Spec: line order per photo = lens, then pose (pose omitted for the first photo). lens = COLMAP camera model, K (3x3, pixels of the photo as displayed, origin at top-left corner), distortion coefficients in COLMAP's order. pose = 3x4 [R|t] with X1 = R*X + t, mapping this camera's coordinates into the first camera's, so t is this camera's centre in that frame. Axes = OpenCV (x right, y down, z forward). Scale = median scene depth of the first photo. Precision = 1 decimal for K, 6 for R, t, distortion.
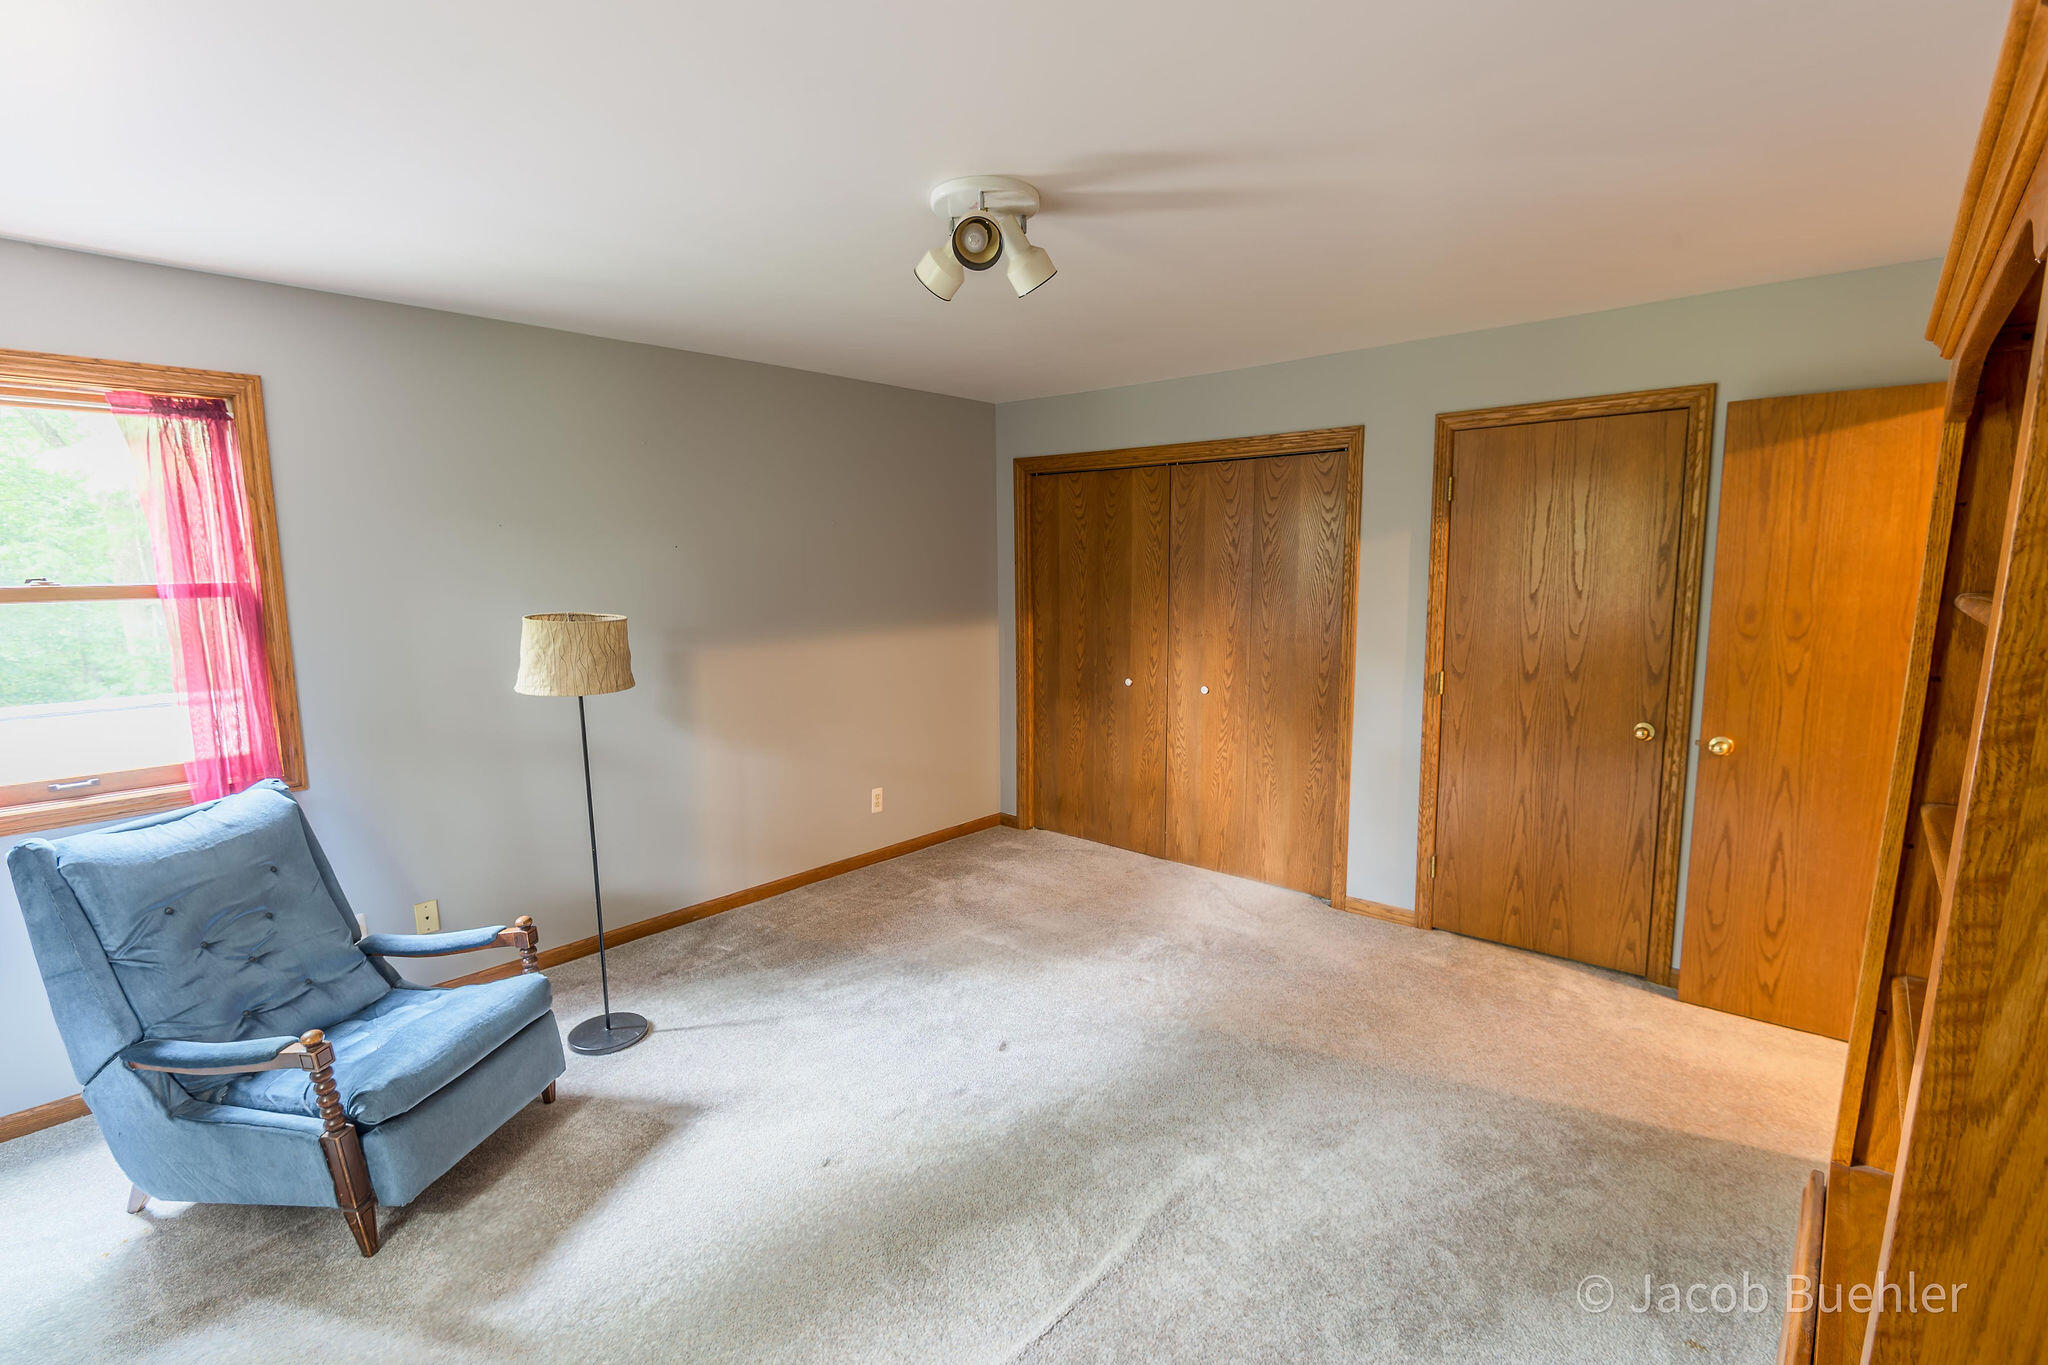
lens RADIAL K [[937.7, 0, 1025.7], [0, 937.7, 687.7], [0, 0, 1]] dist [0.000134, -0.006353]
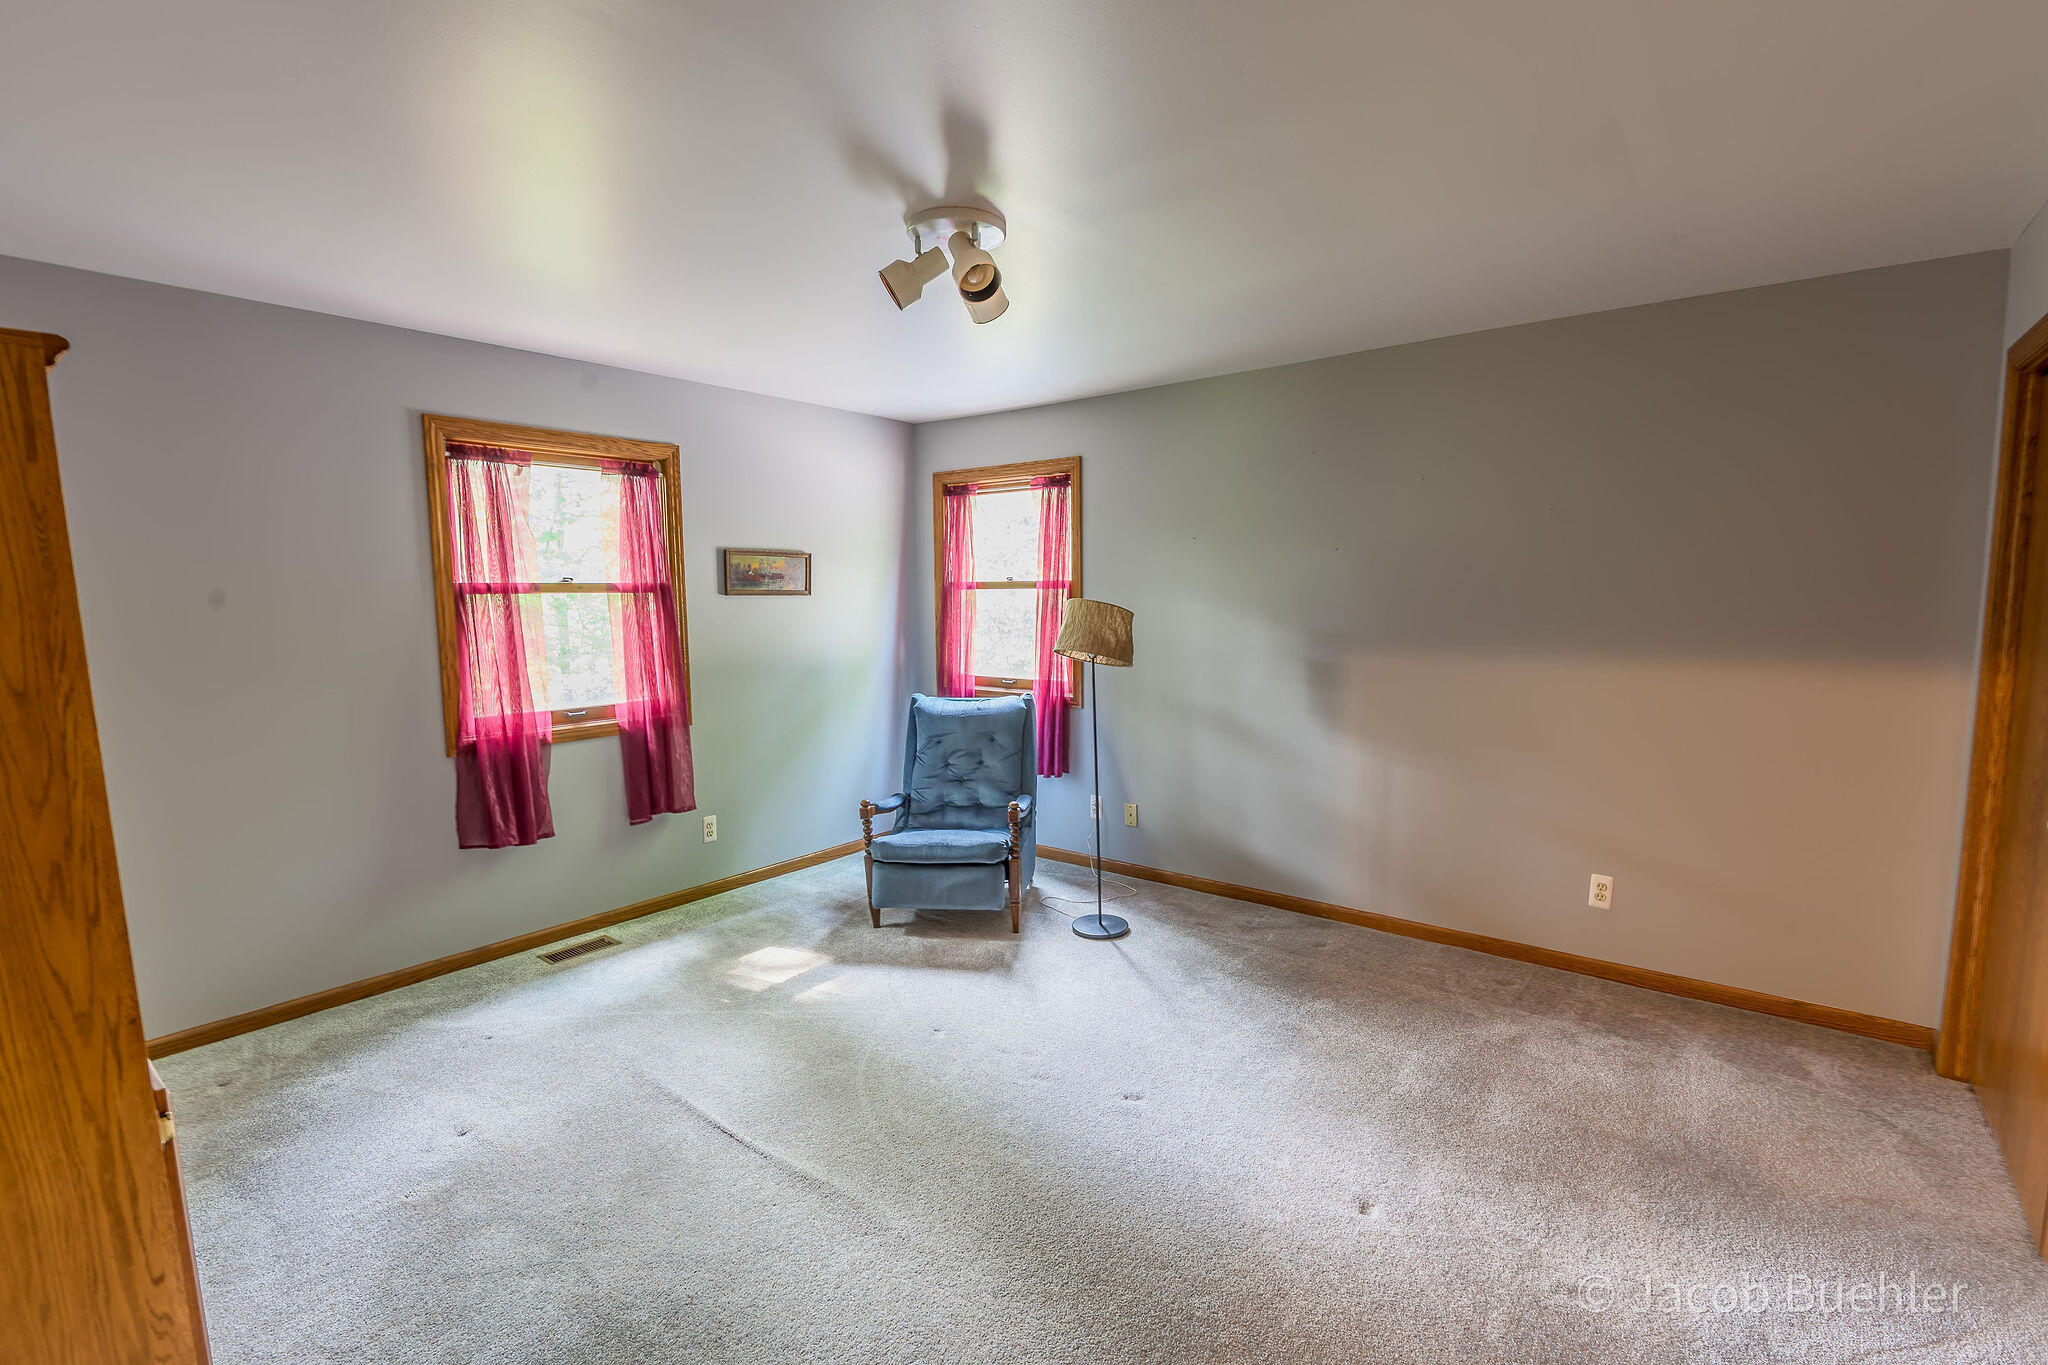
lens RADIAL K [[937.7, 0, 1022.9], [0, 937.7, 690.7], [0, 0, 1]] dist [0.000134, -0.006353]
pose [[0.030803, 0.114242, -0.992975, 0.659436], [-0.125088, 0.986077, 0.109568, -0.068357], [0.991667, 0.120835, 0.044665, 0.652054]]
